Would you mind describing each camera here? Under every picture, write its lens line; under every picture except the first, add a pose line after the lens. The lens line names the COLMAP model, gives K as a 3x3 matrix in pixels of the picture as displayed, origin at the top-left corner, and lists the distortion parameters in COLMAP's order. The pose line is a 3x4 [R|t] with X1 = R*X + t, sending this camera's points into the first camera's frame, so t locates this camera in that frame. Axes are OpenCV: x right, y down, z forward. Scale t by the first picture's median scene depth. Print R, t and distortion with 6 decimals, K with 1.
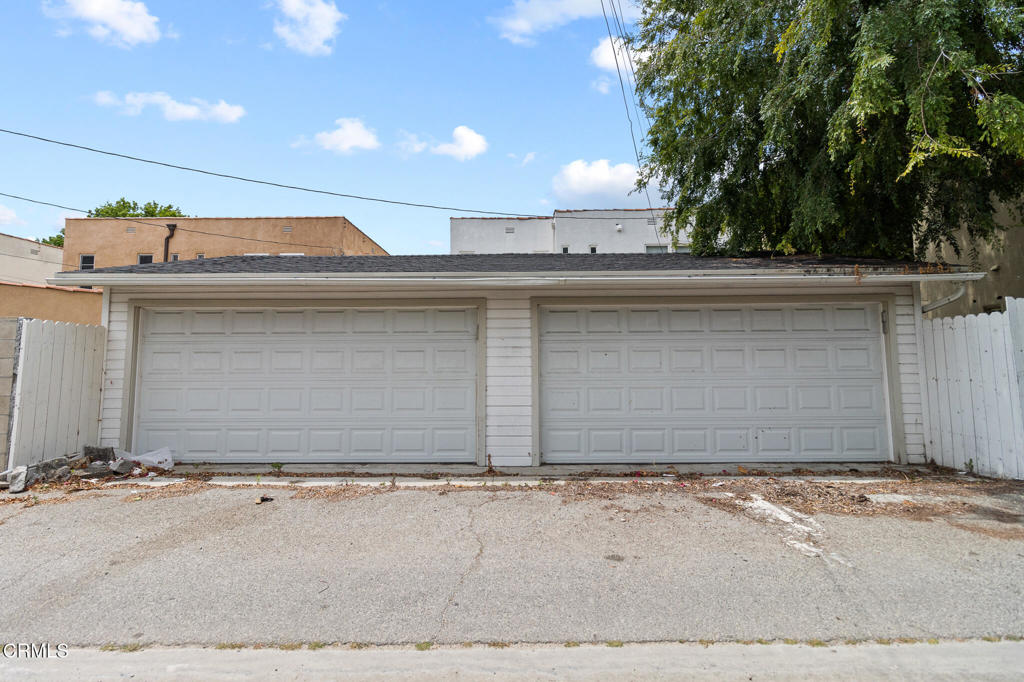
lens RADIAL K [[480.2, 0, 511.0], [0, 480.2, 334.5], [0, 0, 1]] dist [0.000692, -0.000181]
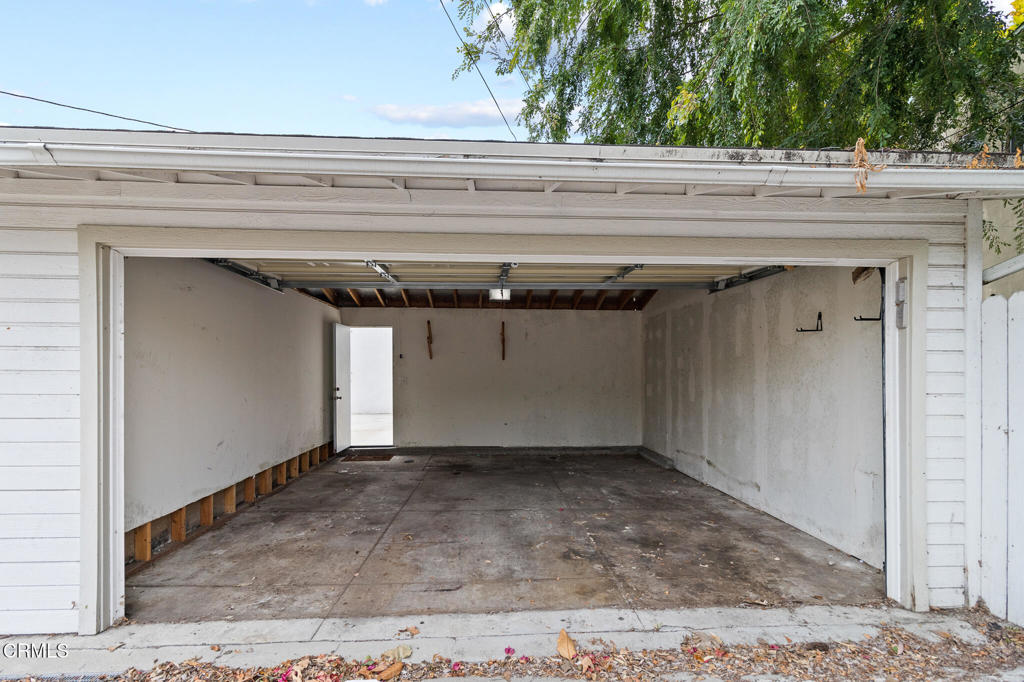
lens RADIAL K [[480.2, 0, 513.7], [0, 480.2, 375.5], [0, 0, 1]] dist [0.000692, -0.000181]
pose [[0.997955, 0.008887, 0.063303, 0.387286], [-0.013825, 0.996858, 0.077995, 0.012877], [-0.062411, -0.078711, 0.994942, 0.571791]]
